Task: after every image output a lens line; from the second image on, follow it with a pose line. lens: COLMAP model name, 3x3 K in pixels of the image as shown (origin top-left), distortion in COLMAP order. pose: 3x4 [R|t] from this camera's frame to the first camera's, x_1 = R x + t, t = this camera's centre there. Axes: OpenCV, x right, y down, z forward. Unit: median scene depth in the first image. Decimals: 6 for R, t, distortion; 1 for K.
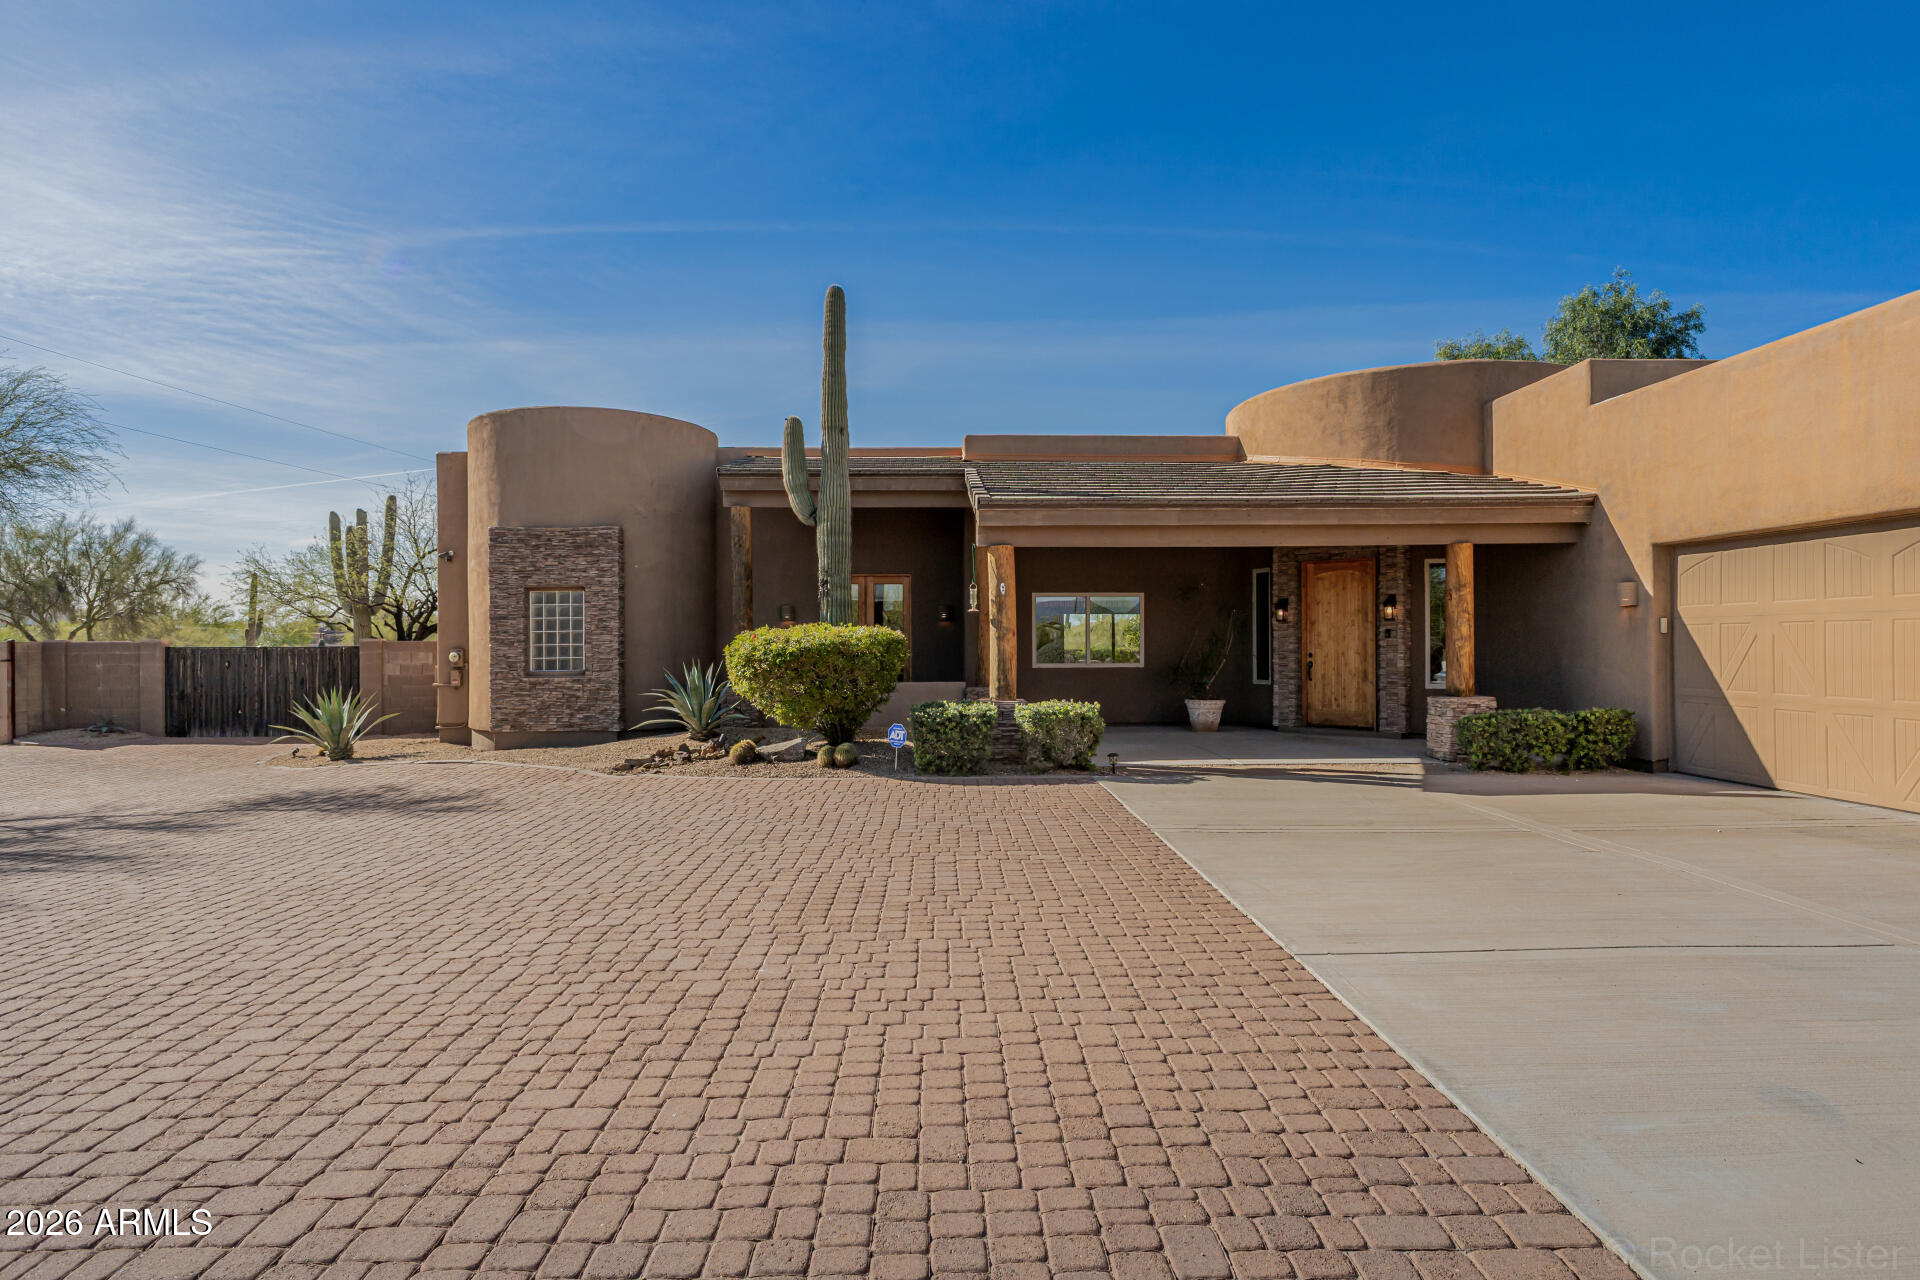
lens RADIAL K [[970.8, 0, 959.9], [0, 970.8, 644.5], [0, 0, 1]] dist [-0.021279, 0.000146]
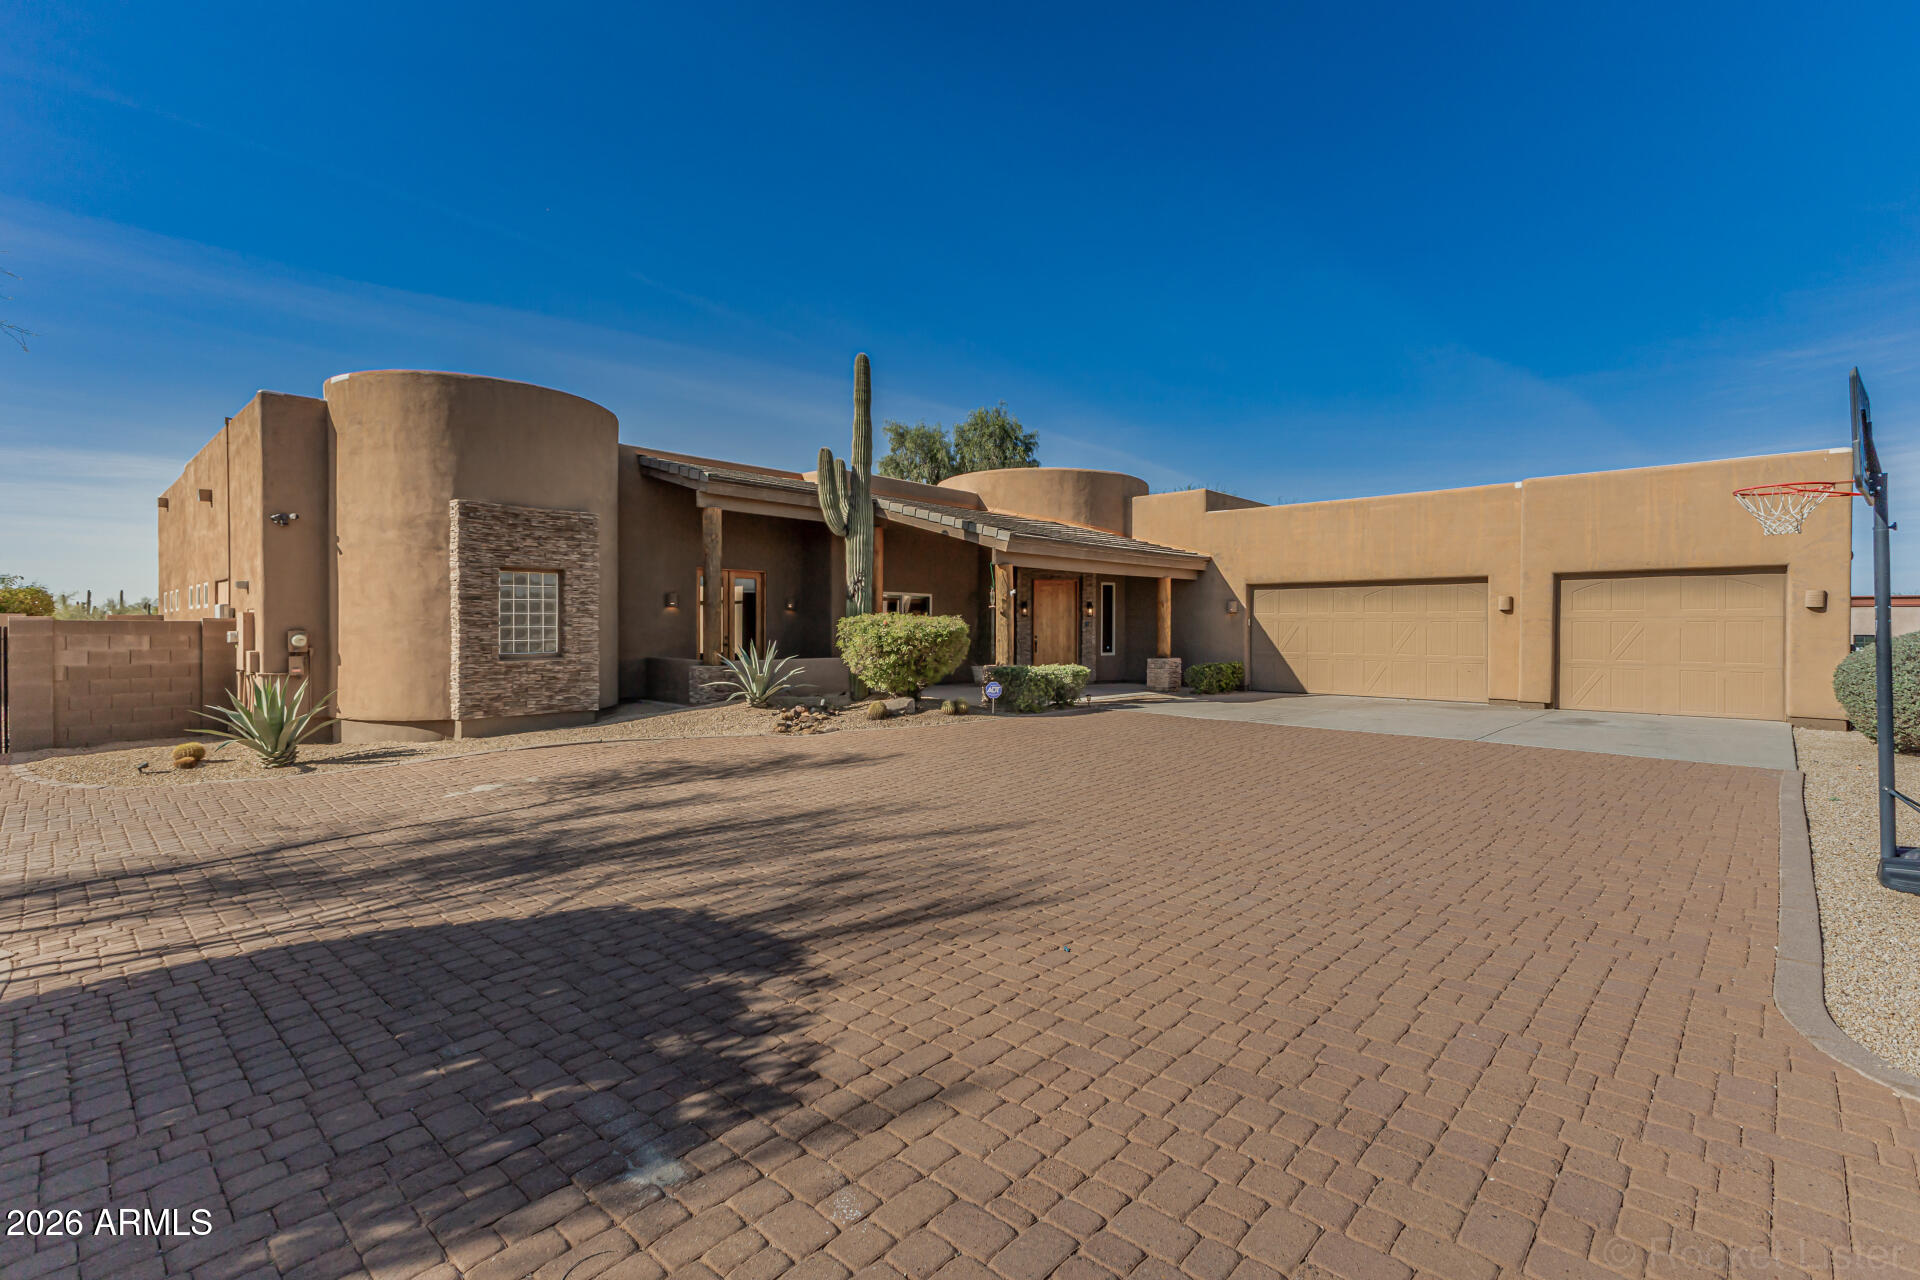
lens RADIAL K [[827.3, 0, 967.6], [0, 827.3, 629.1], [0, 0, 1]] dist [0.008781, -0.002744]
pose [[0.711511, 0.005555, 0.702653, -0.740882], [-0.004555, 0.999984, -0.003293, 0.003411], [-0.702660, -0.000857, 0.711525, 0.092124]]
